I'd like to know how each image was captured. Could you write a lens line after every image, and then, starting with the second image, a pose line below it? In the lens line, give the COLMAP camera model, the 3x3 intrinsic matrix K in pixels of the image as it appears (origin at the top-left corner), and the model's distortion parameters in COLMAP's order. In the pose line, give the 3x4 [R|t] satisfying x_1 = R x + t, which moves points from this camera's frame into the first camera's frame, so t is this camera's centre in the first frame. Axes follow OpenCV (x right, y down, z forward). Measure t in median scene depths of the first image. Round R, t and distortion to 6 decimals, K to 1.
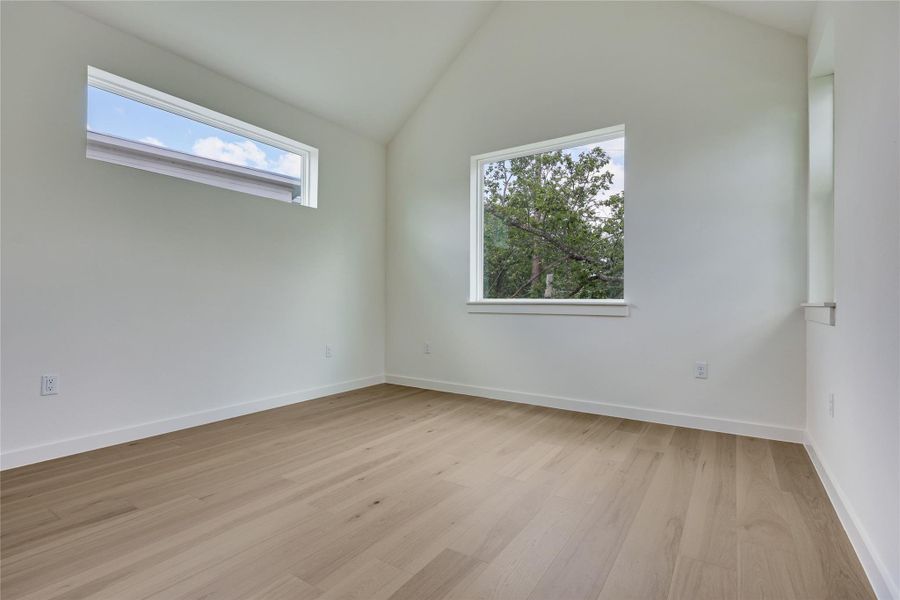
lens RADIAL K [[427.1, 0, 450.0], [0, 427.1, 300.0], [0, 0, 1]] dist [0.000816, 0.000323]
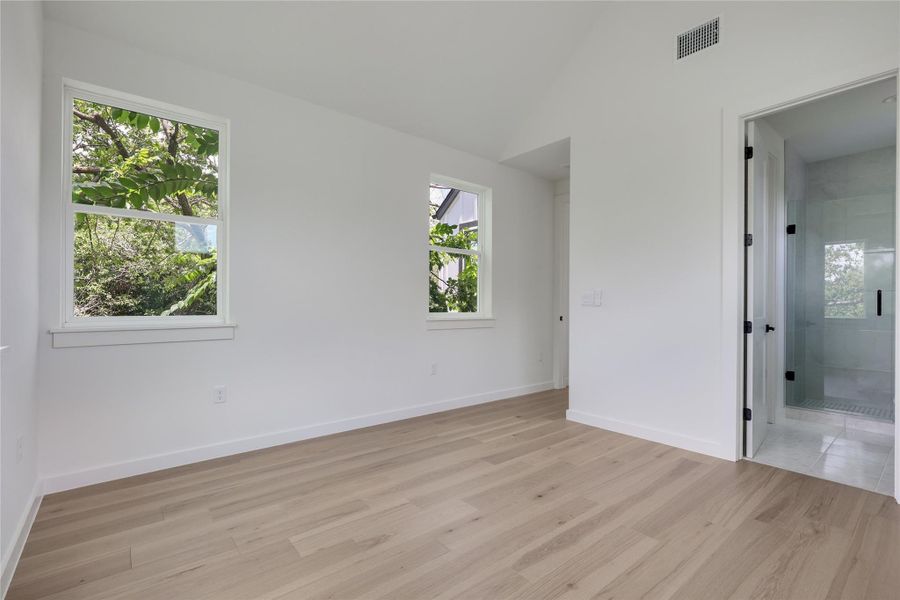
lens RADIAL K [[416.7, 0, 453.1], [0, 416.7, 304.6], [0, 0, 1]] dist [0.001644, 0.000036]
pose [[-0.957423, -0.004974, 0.288644, -0.225279], [-0.003464, 0.999978, 0.005740, -0.062039], [-0.288666, 0.004496, -0.957419, 1.802665]]
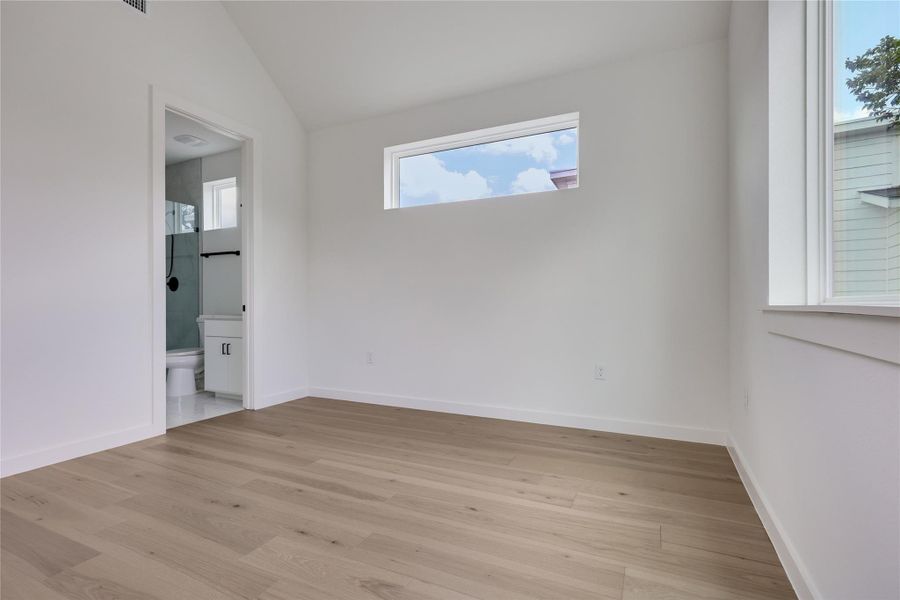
lens RADIAL K [[427.1, 0, 450.0], [0, 427.1, 300.0], [0, 0, 1]] dist [0.000816, 0.000323]
pose [[0.145857, -0.013409, -0.989215, 0.732918], [0.002723, 0.999910, -0.013153, 0.006283], [0.989302, -0.000775, 0.145880, 1.103845]]
